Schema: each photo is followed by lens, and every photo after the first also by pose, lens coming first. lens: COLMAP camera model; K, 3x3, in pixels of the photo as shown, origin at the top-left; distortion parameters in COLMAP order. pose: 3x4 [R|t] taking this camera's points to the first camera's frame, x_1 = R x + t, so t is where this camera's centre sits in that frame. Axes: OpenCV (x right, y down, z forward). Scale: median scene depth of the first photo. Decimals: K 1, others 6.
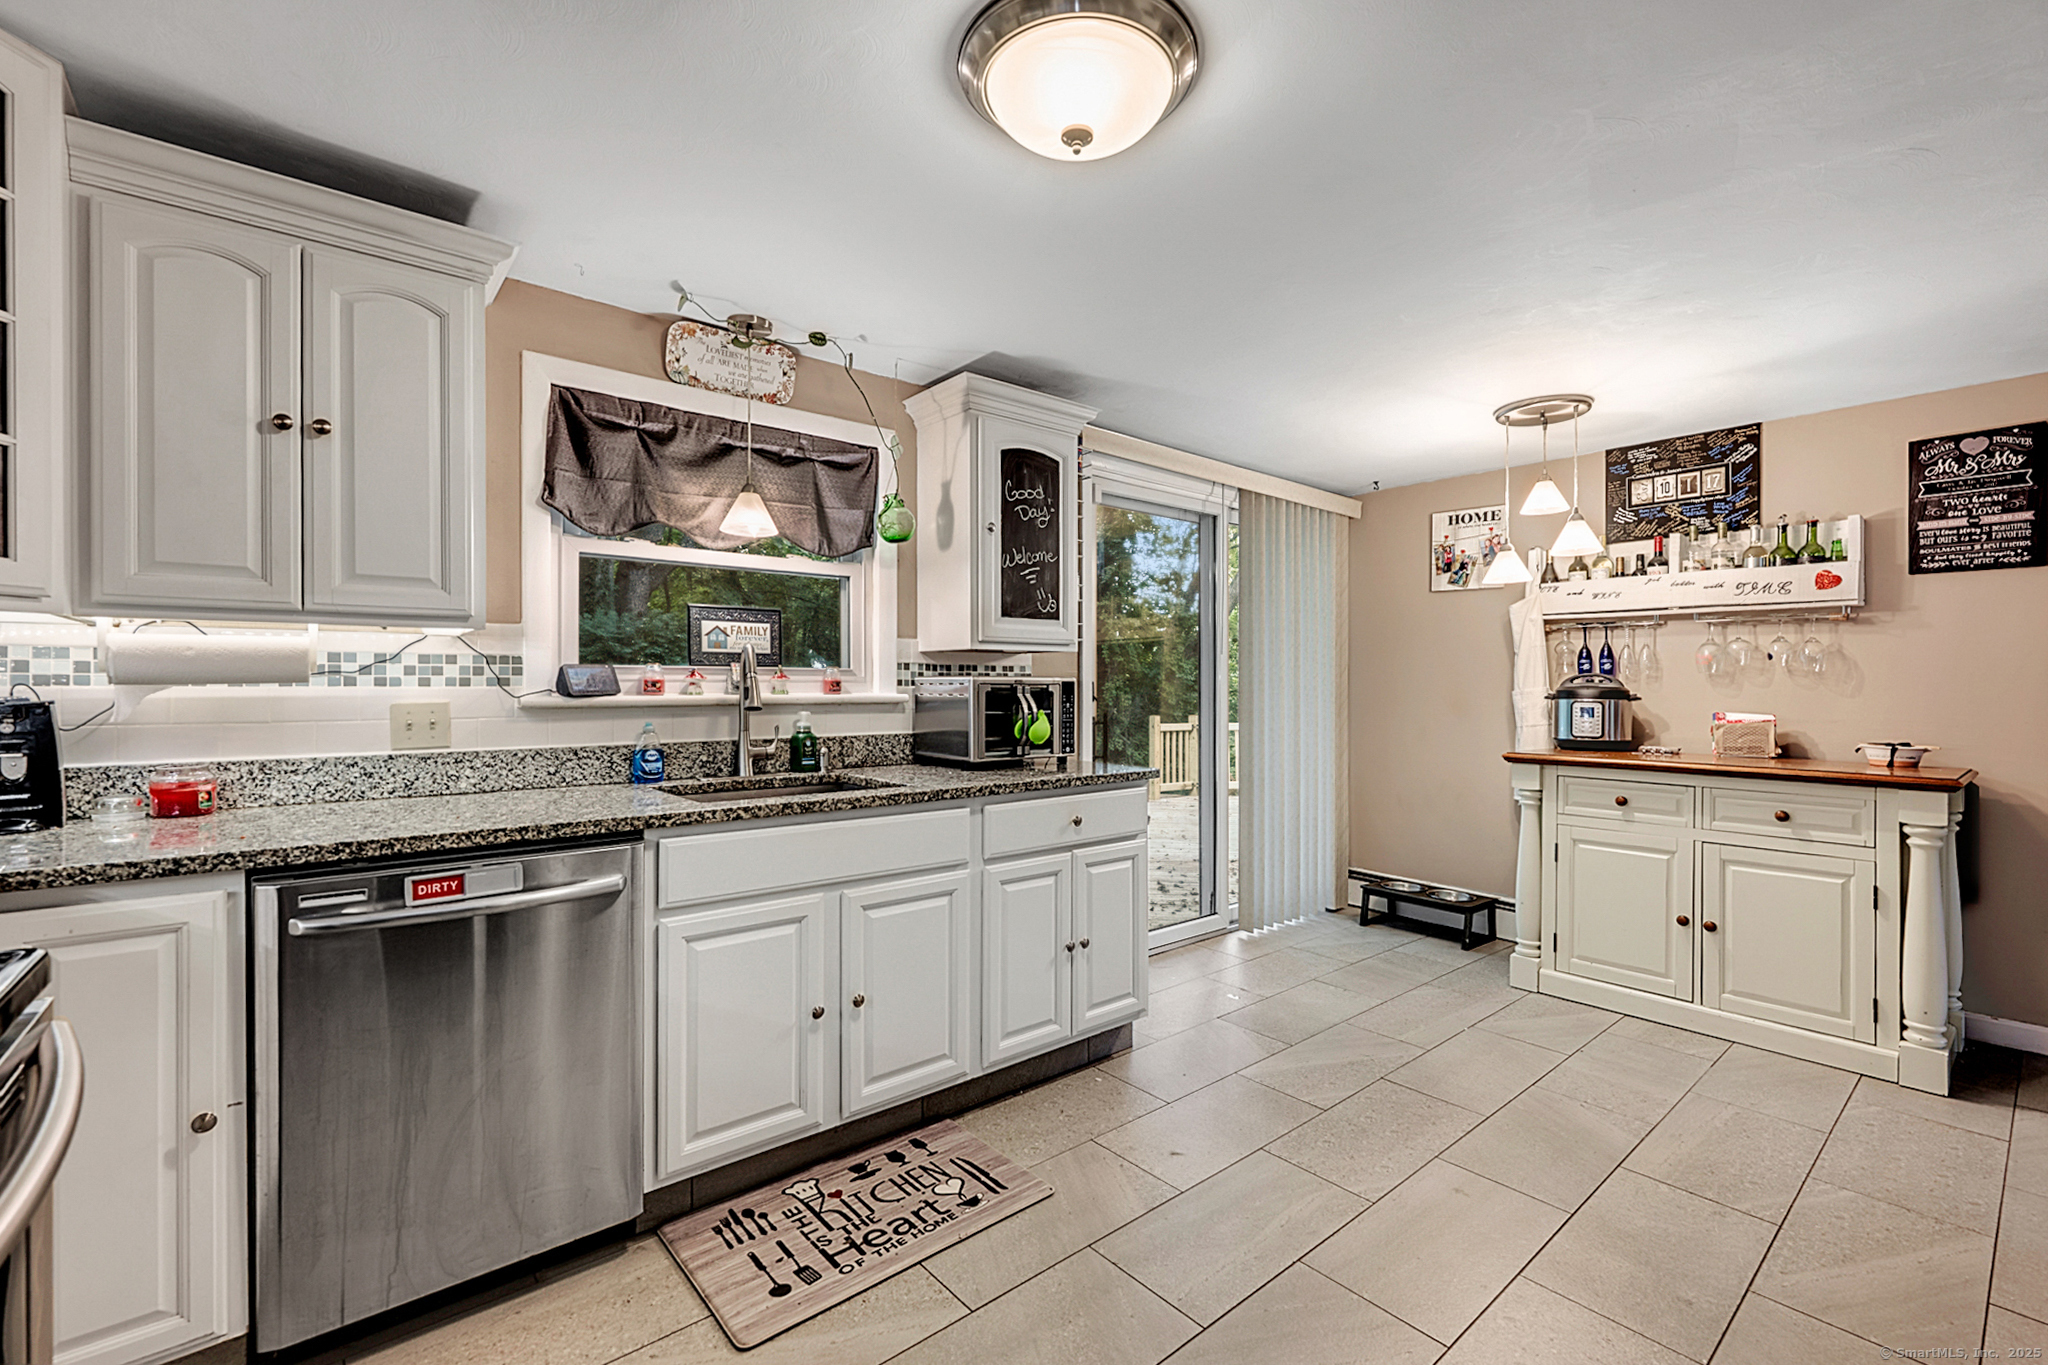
lens RADIAL K [[863.7, 0, 1024.0], [0, 863.7, 682.5], [0, 0, 1]] dist [0.003838, 0.000278]
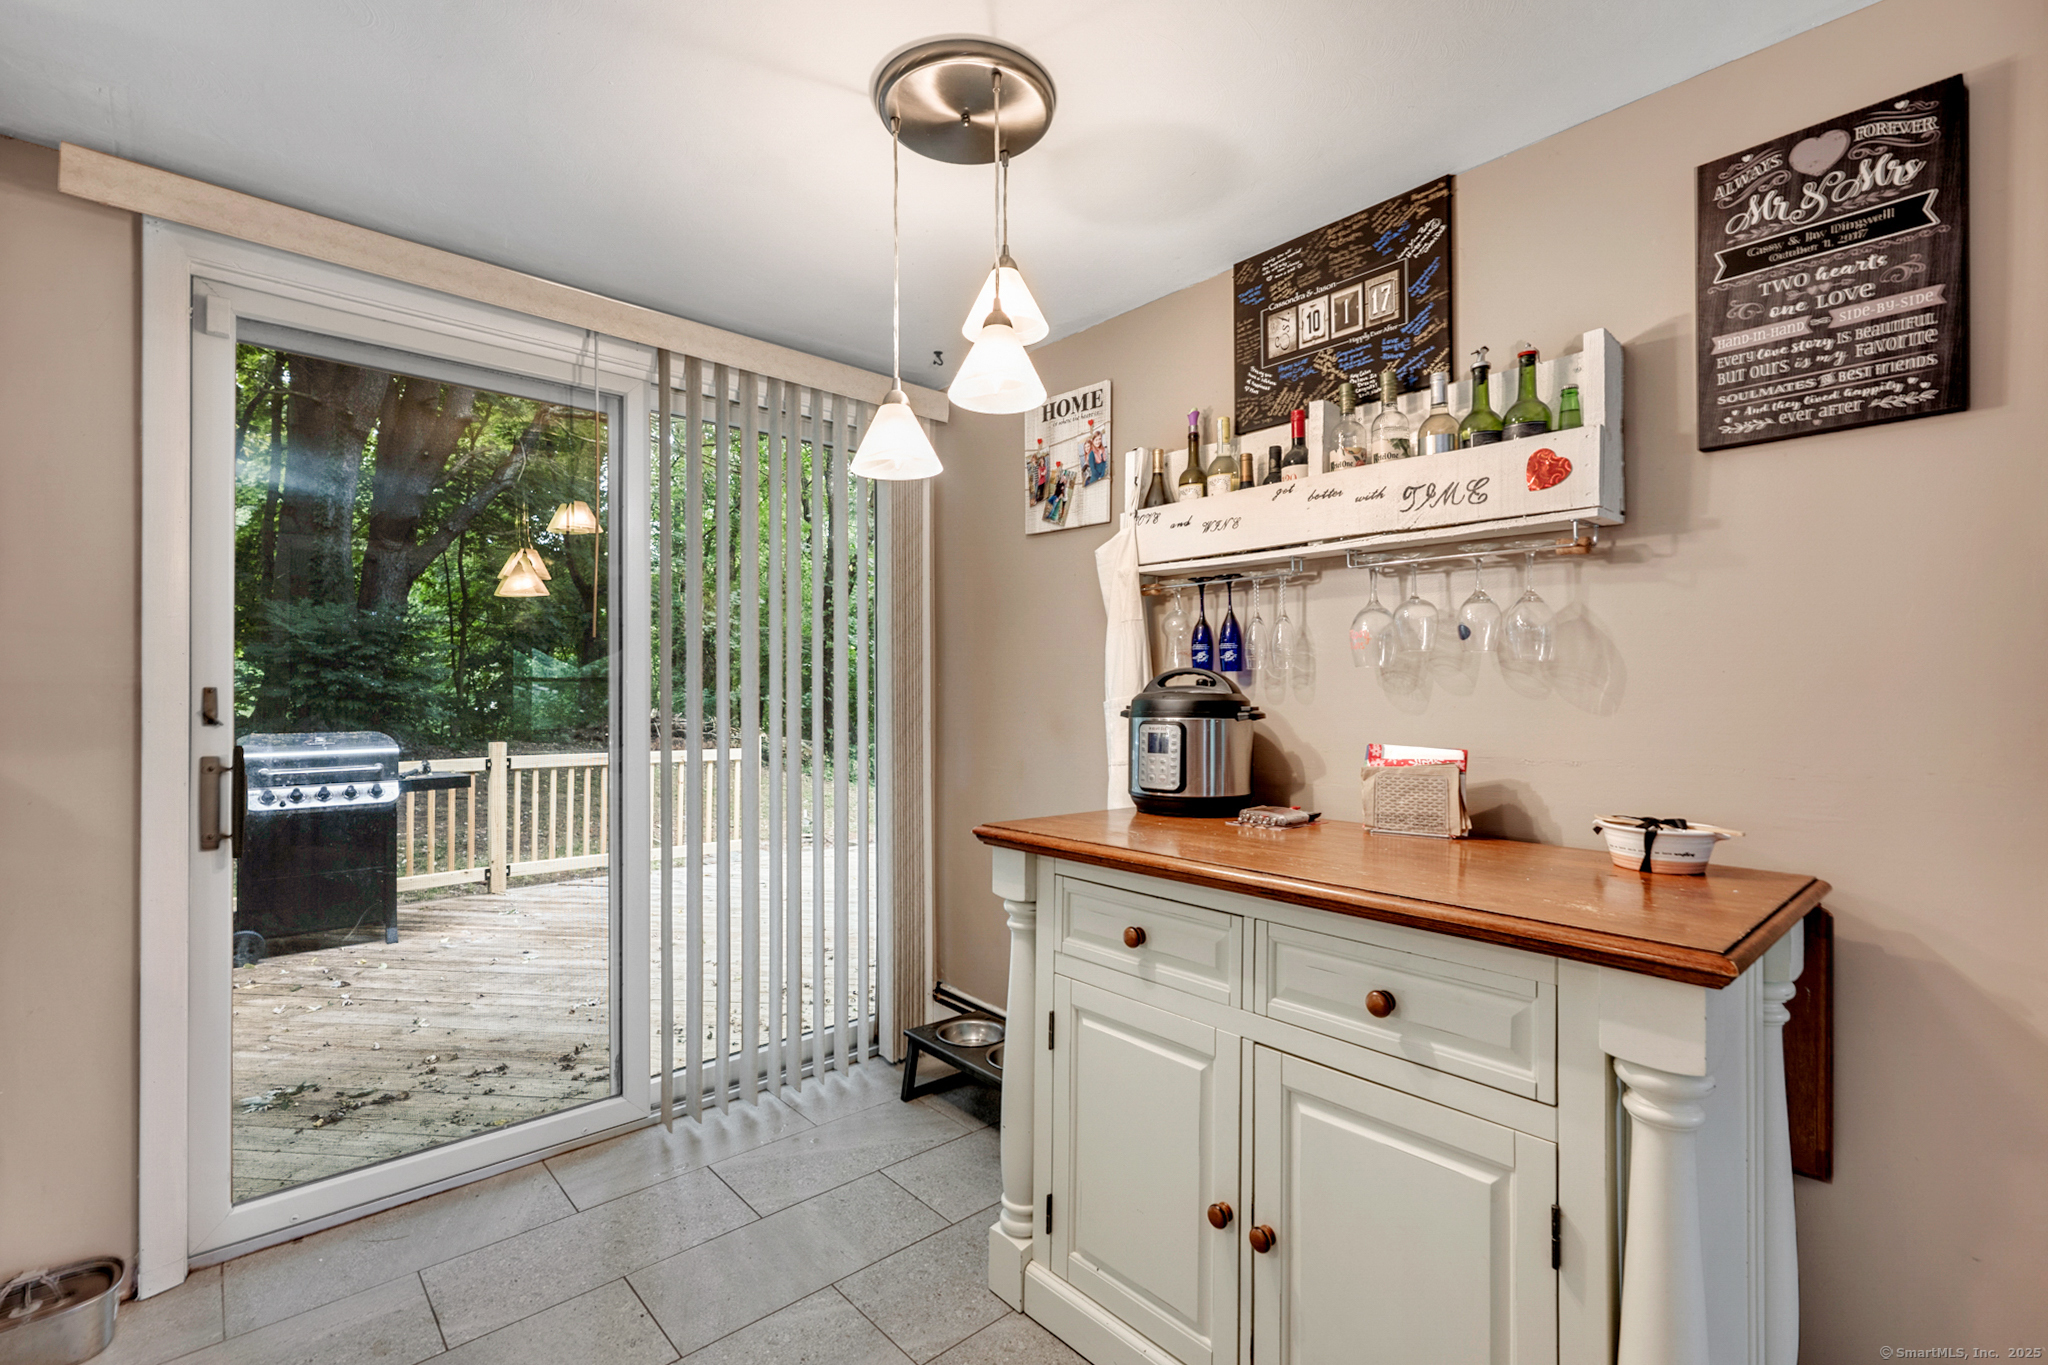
lens RADIAL K [[924.5, 0, 1024.0], [0, 924.5, 682.5], [0, 0, 1]] dist [0.000878, 0.000880]
pose [[0.998778, -0.003080, 0.049328, 0.581250], [0.003422, 0.999971, -0.006844, 0.001958], [-0.049305, 0.007004, 0.998759, 0.479185]]
